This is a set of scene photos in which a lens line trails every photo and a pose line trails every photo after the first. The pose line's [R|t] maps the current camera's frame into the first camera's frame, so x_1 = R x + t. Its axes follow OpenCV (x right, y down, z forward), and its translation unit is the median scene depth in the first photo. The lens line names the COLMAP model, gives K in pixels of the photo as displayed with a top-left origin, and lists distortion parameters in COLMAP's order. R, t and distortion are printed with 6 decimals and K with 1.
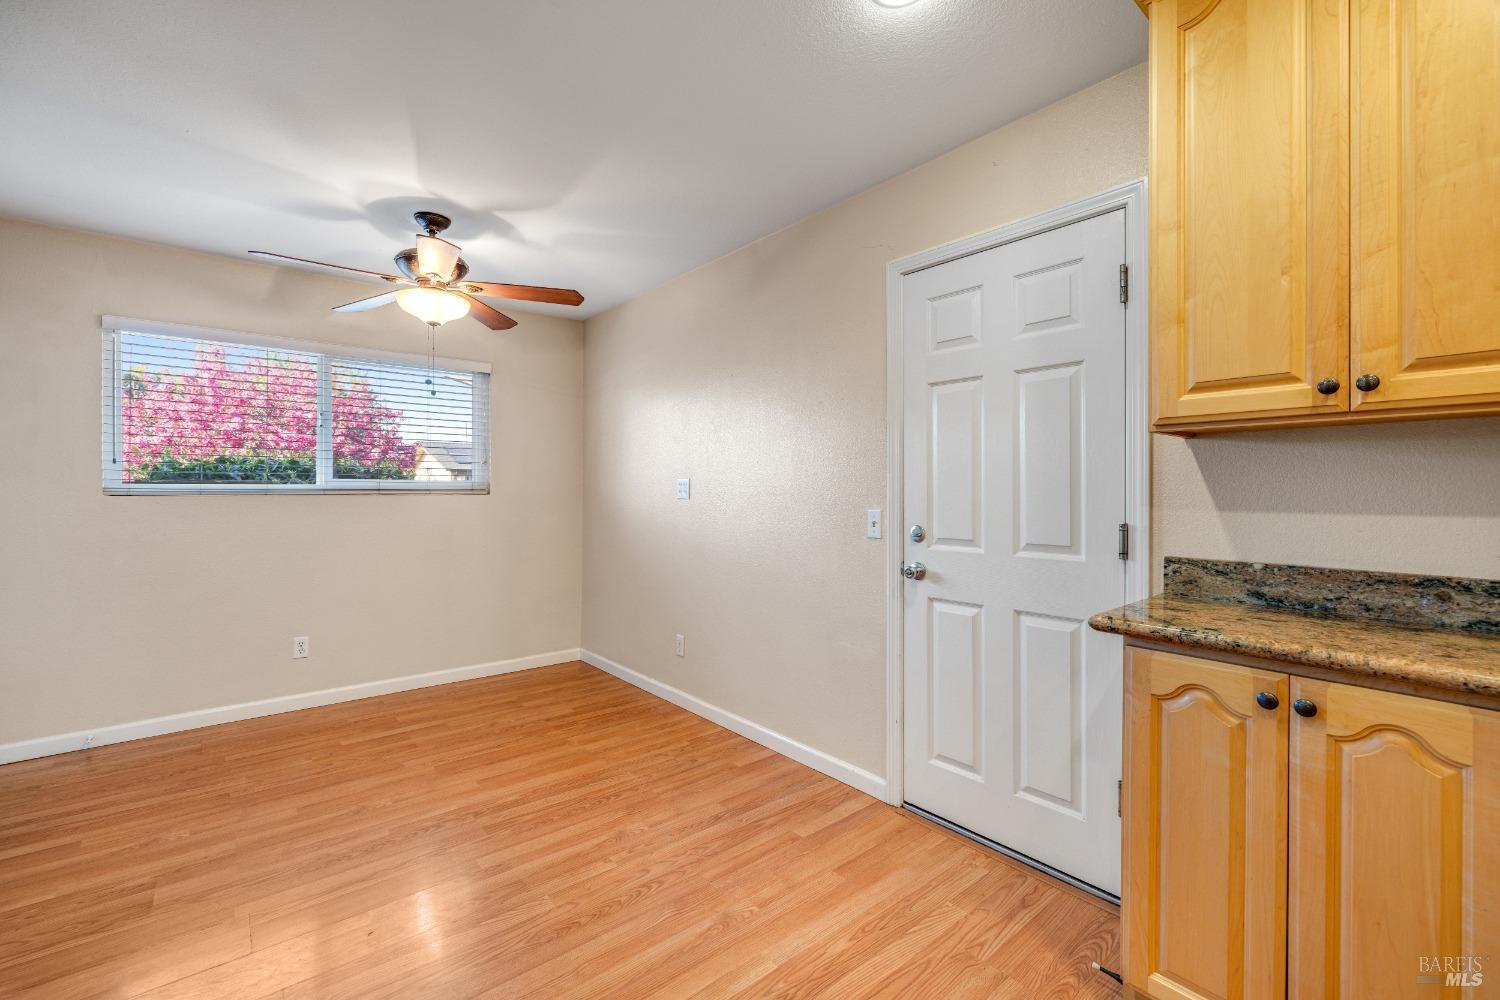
lens RADIAL K [[636.2, 0, 744.4], [0, 636.2, 490.8], [0, 0, 1]] dist [-0.001682, 0.000345]
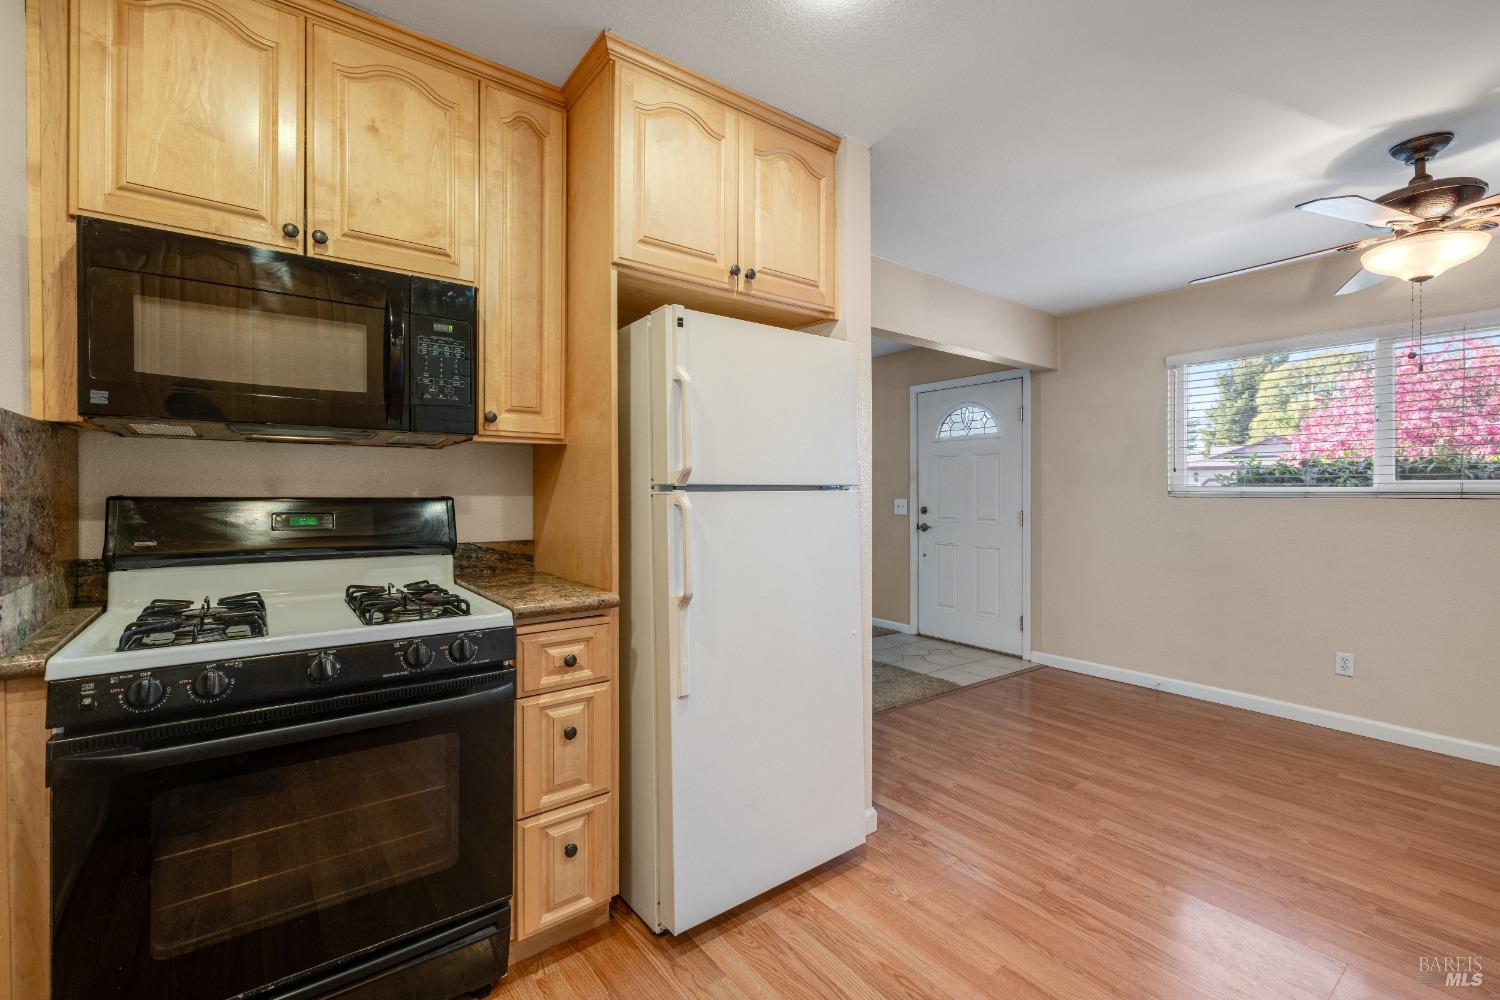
lens RADIAL K [[636.2, 0, 738.5], [0, 636.2, 495.3], [0, 0, 1]] dist [-0.001682, 0.000345]
pose [[-0.051143, 0.006981, -0.998667, 0.340381], [-0.005041, 0.999961, 0.007248, -0.000543], [0.998679, 0.005405, -0.051106, 0.218470]]
